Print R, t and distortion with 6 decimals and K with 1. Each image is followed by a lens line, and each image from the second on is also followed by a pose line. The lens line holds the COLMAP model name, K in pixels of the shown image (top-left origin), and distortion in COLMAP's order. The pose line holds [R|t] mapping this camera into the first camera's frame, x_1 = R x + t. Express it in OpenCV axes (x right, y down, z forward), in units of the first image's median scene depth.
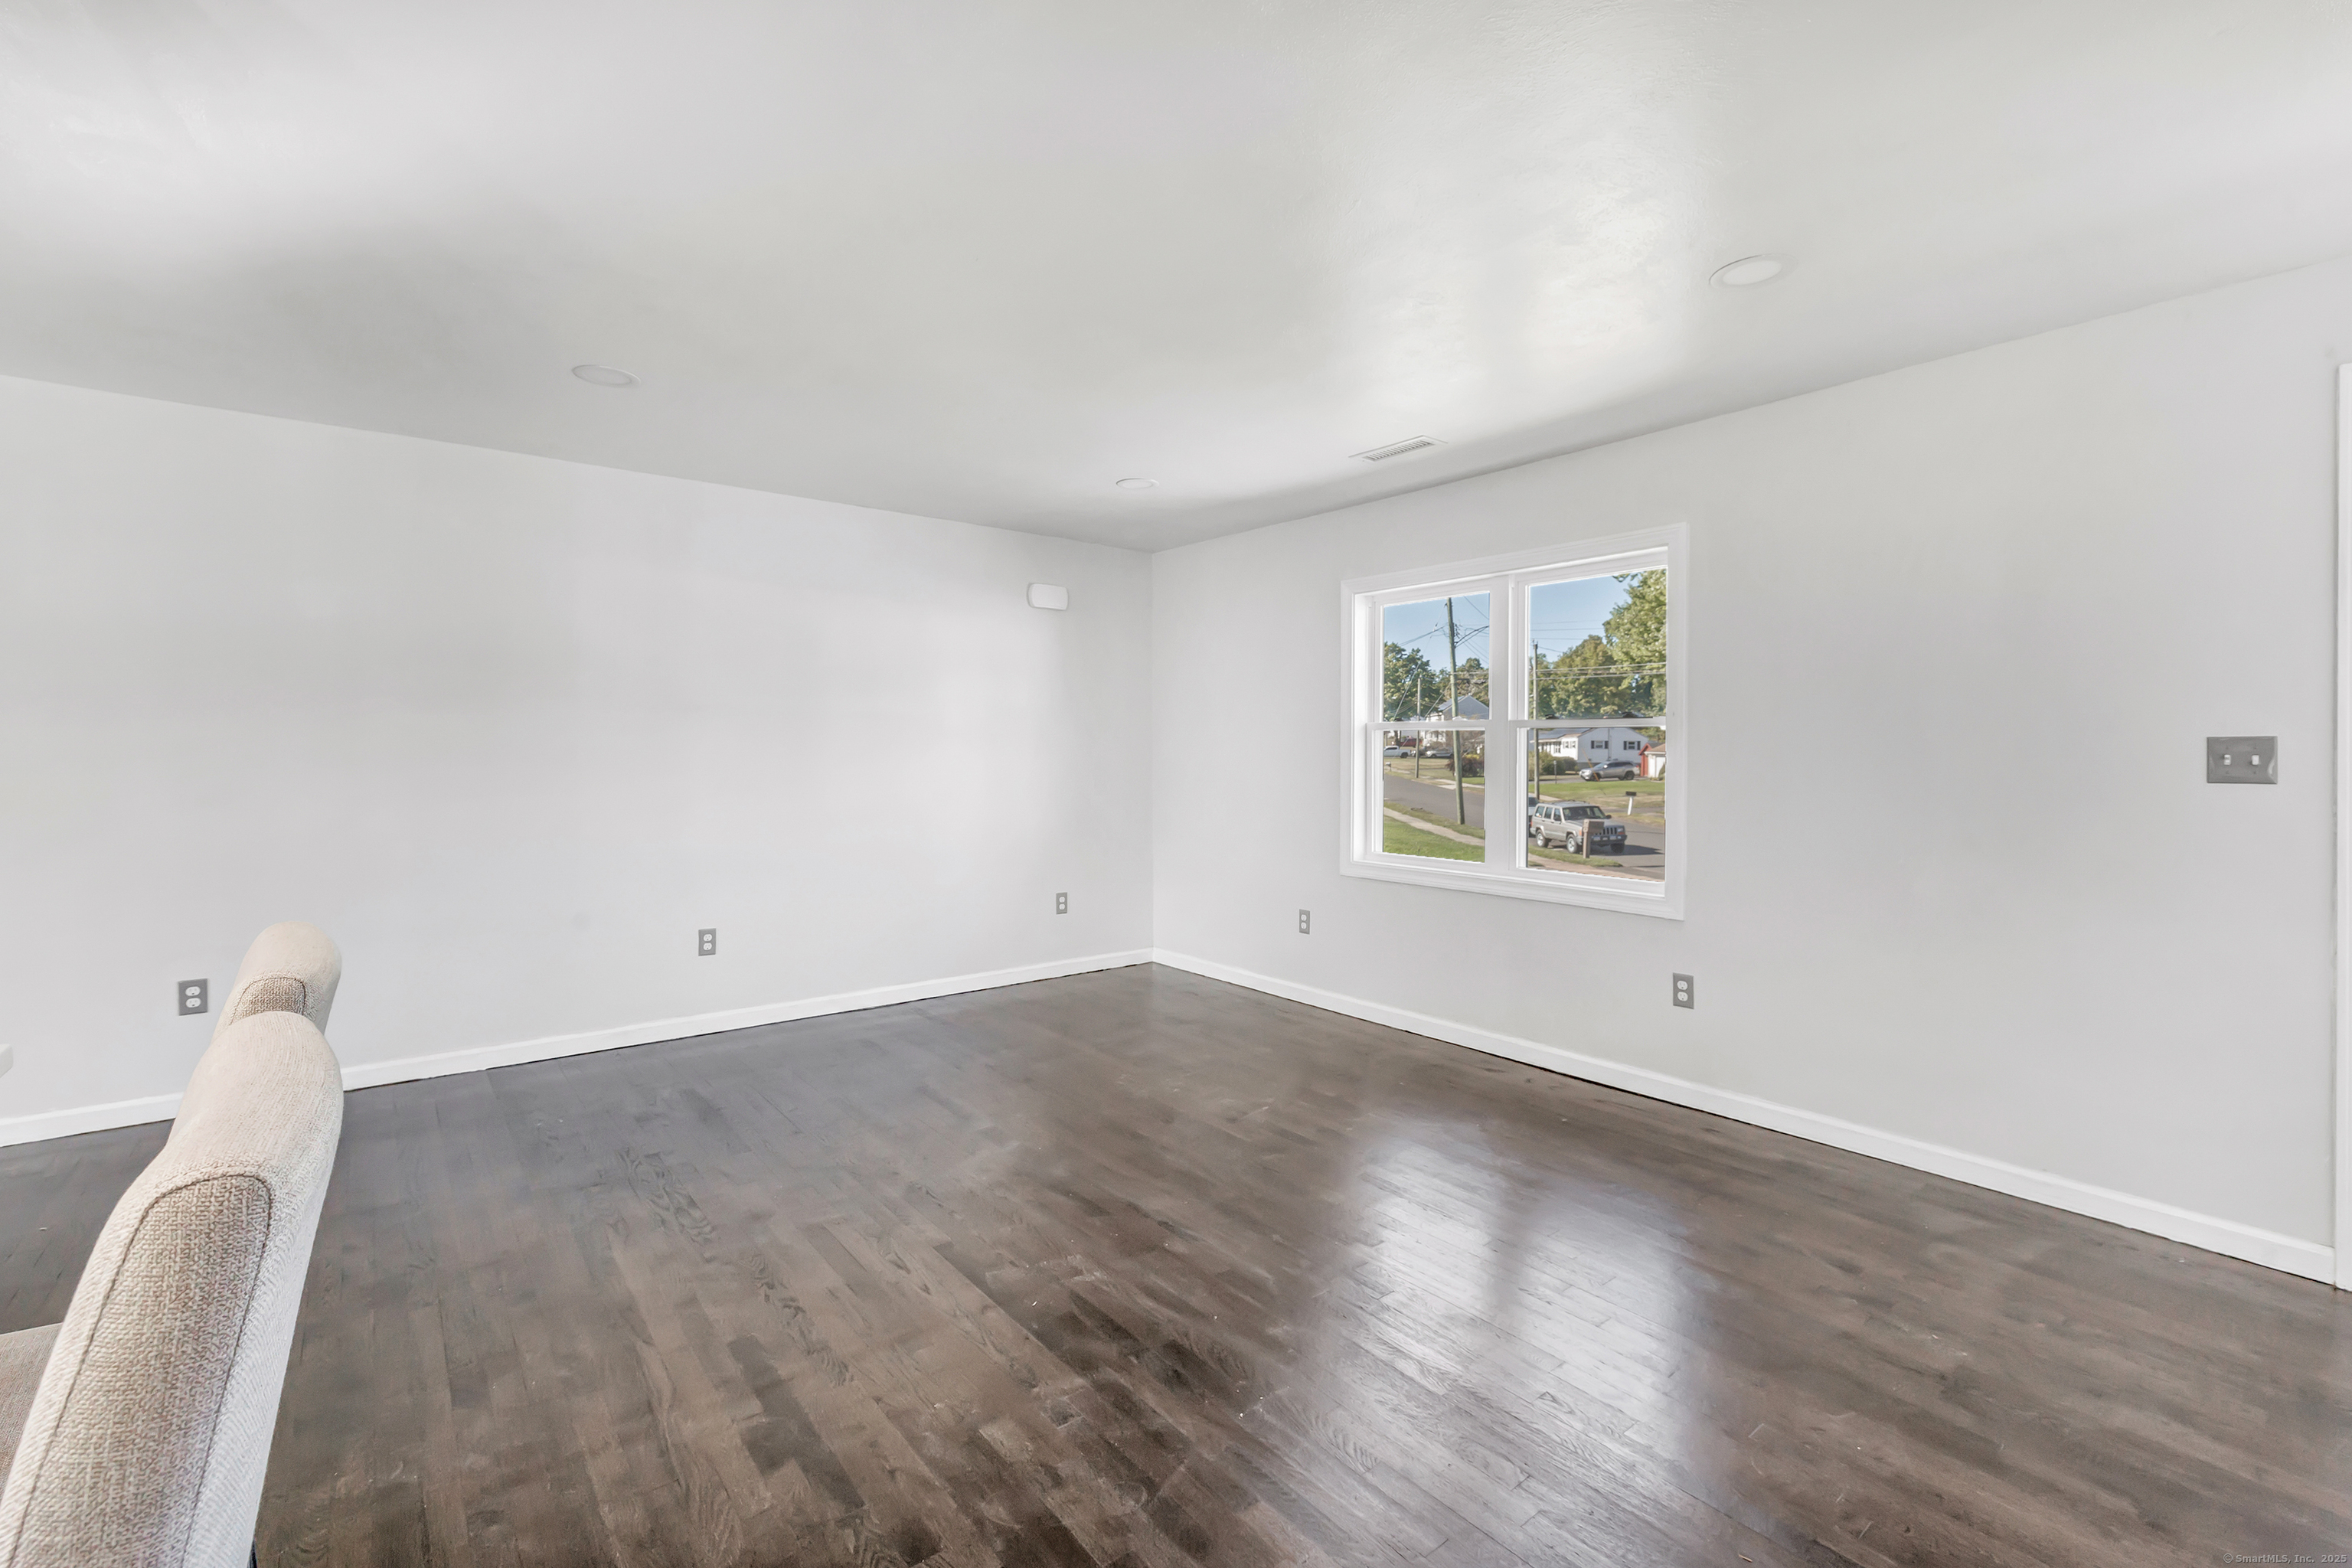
lens RADIAL K [[1007.5, 0, 1170.1], [0, 1007.5, 775.9], [0, 0, 1]] dist [0.002062, 0.000356]
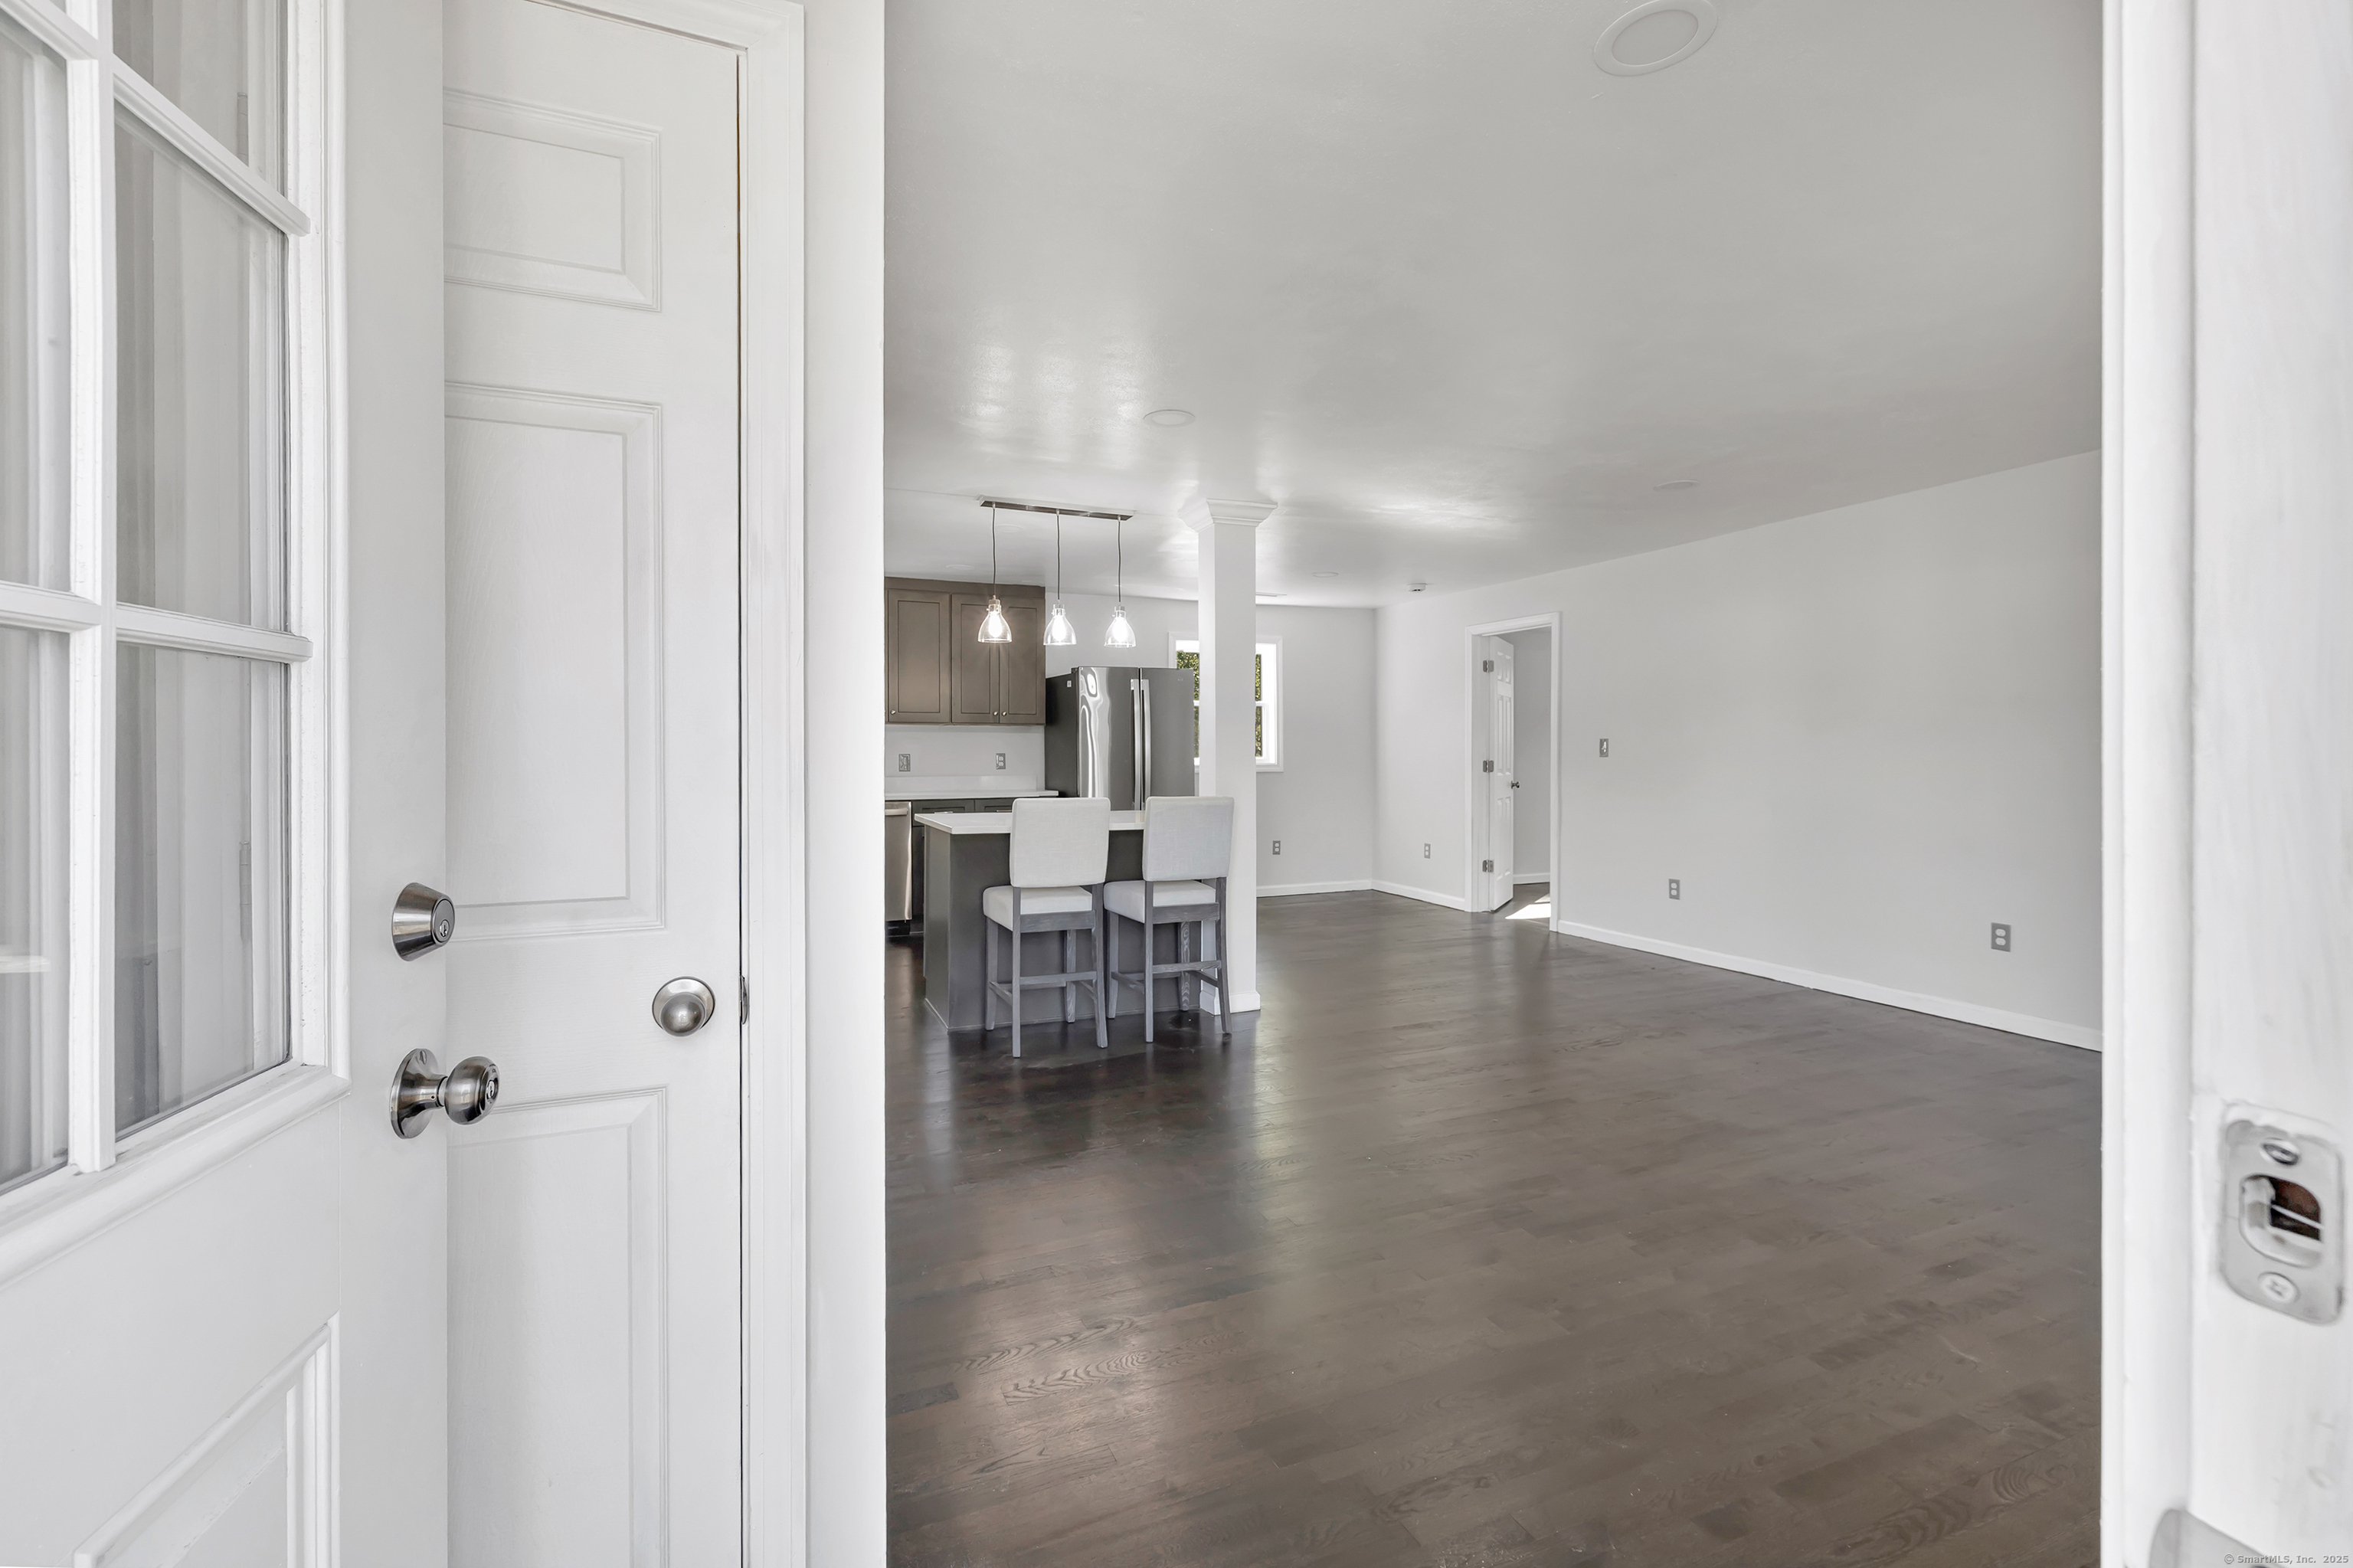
lens RADIAL K [[1004.7, 0, 1141.2], [0, 1004.7, 742.3], [0, 0, 1]] dist [0.001766, 0.000260]
pose [[-0.277795, -0.009123, -0.960597, 0.902933], [-0.021761, 0.999758, -0.003202, -0.002796], [0.960394, 0.020014, -0.277926, 0.582799]]
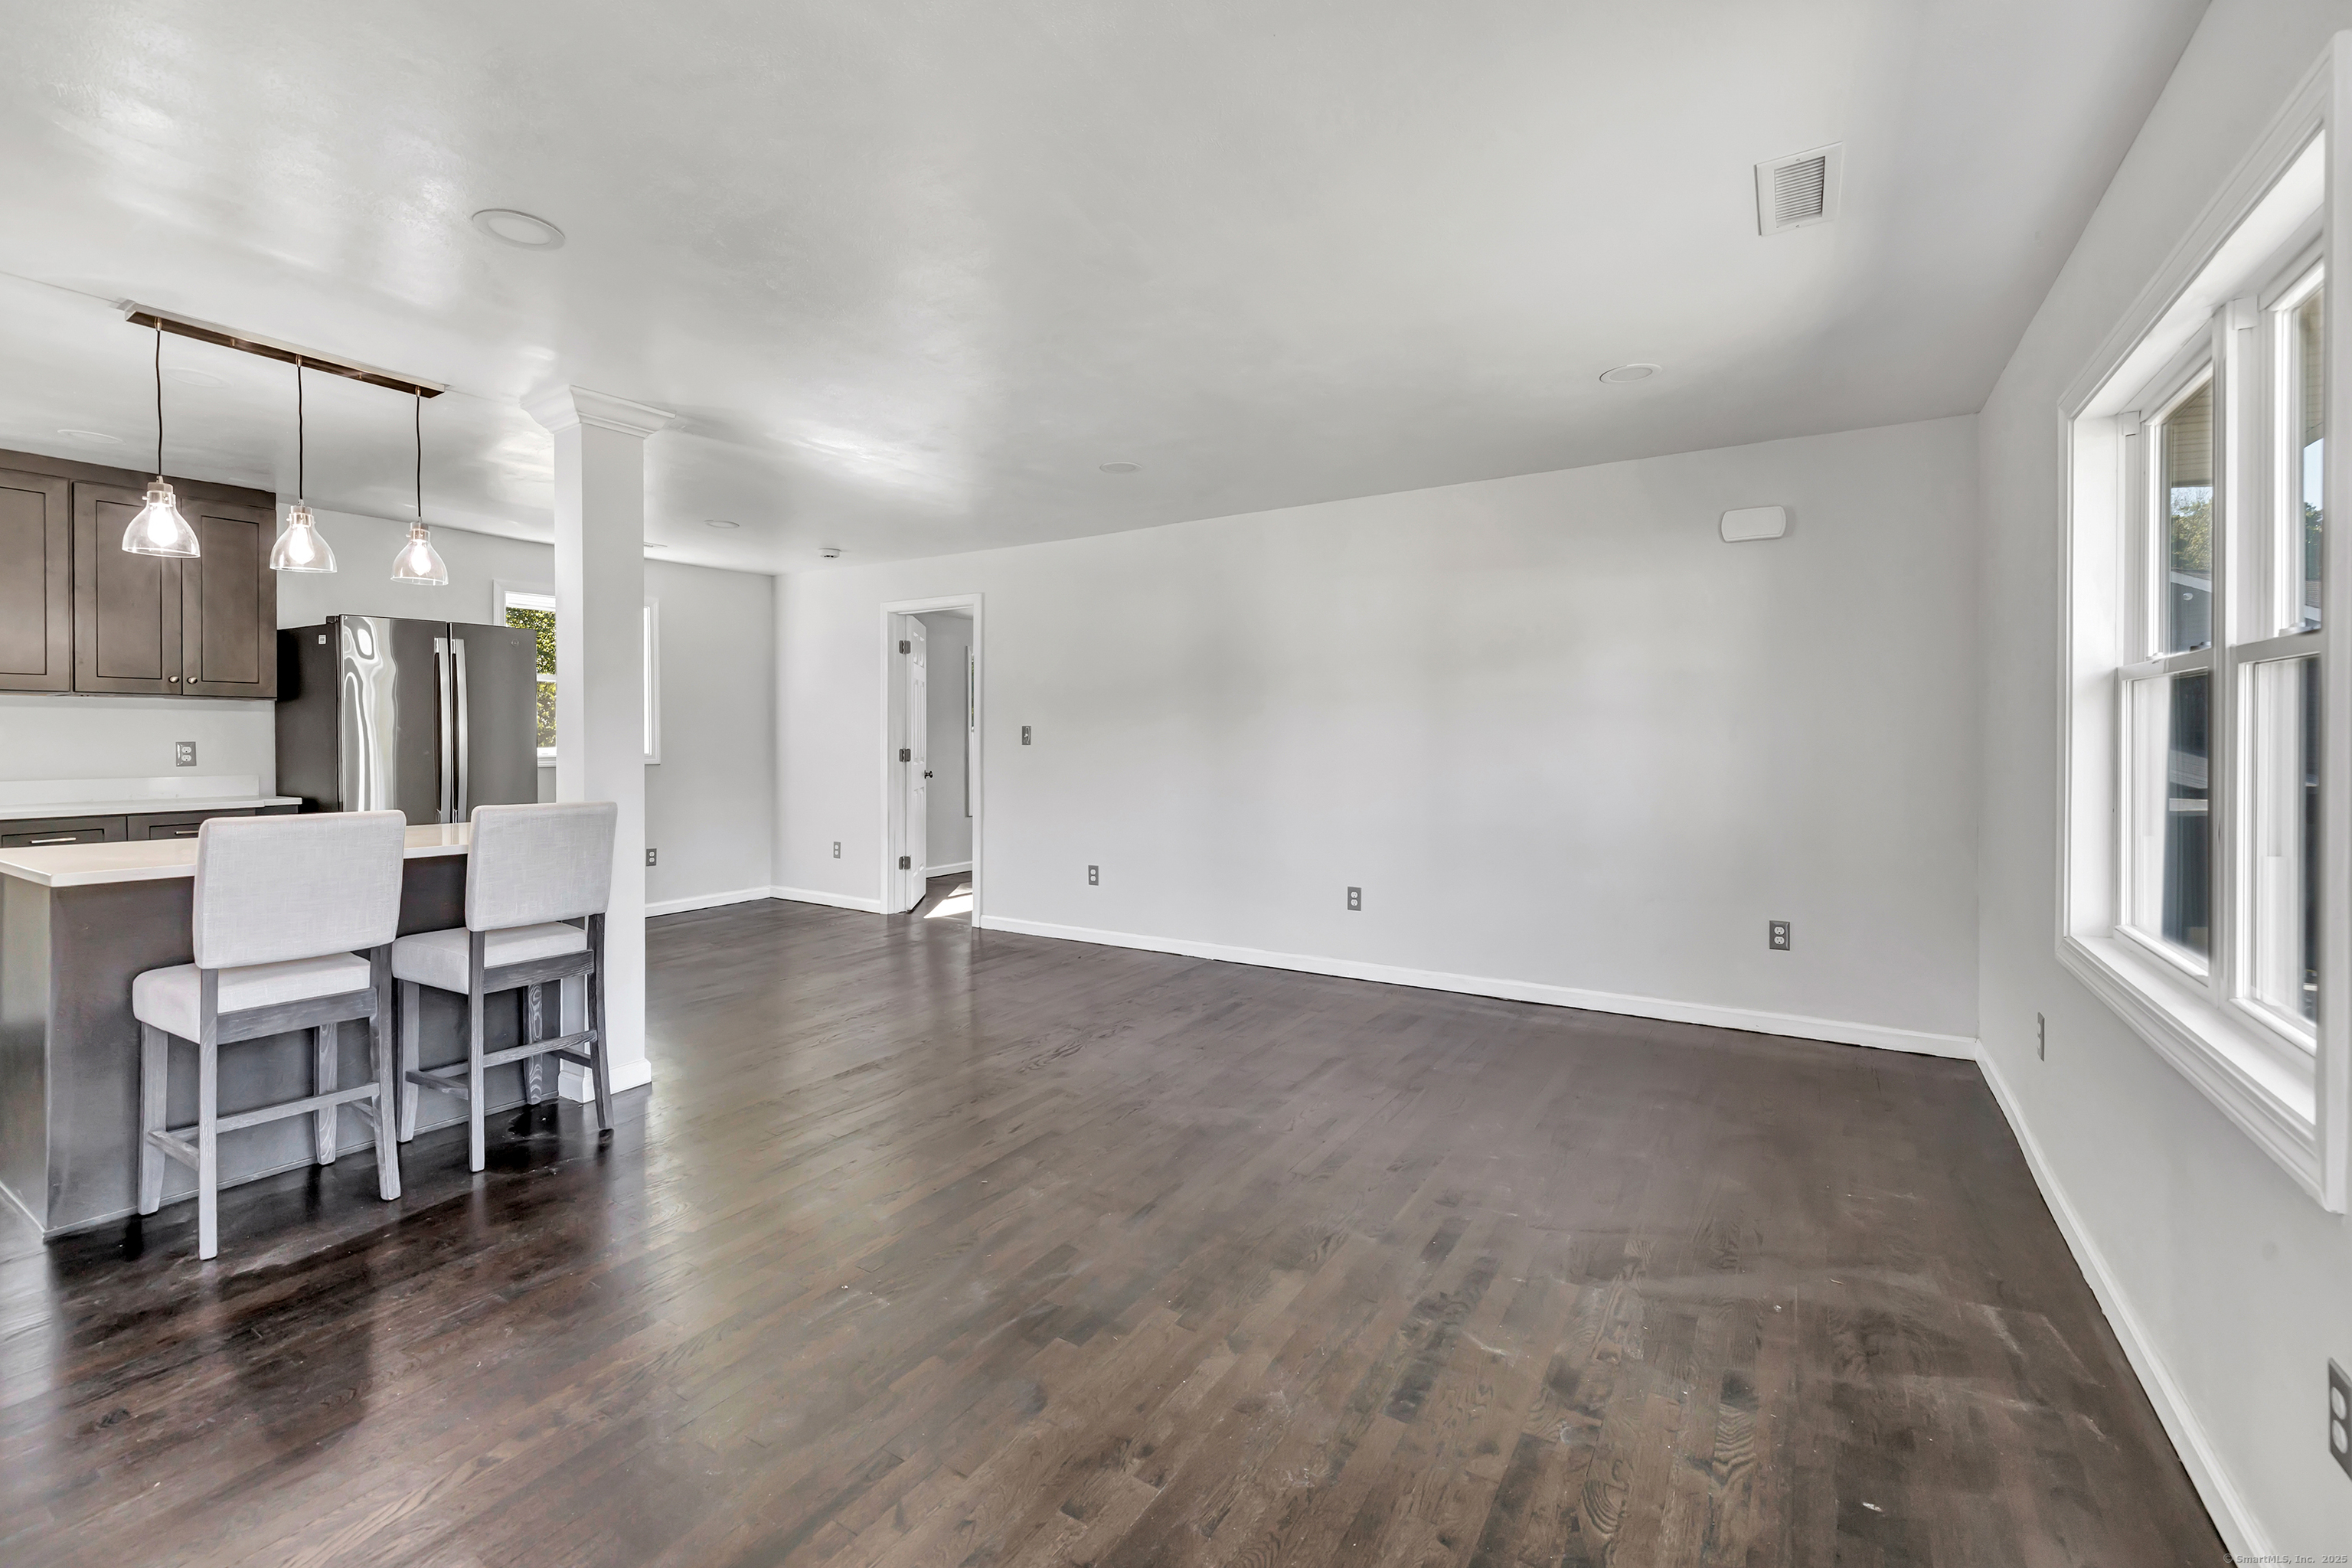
lens RADIAL K [[1004.2, 0, 1140.8], [0, 1004.2, 742.3], [0, 0, 1]] dist [0.001766, 0.000260]
pose [[0.324312, 0.002263, -0.945947, 0.683672], [-0.021707, 0.999752, -0.005050, -0.000297], [0.945701, 0.022172, 0.324281, 0.501340]]
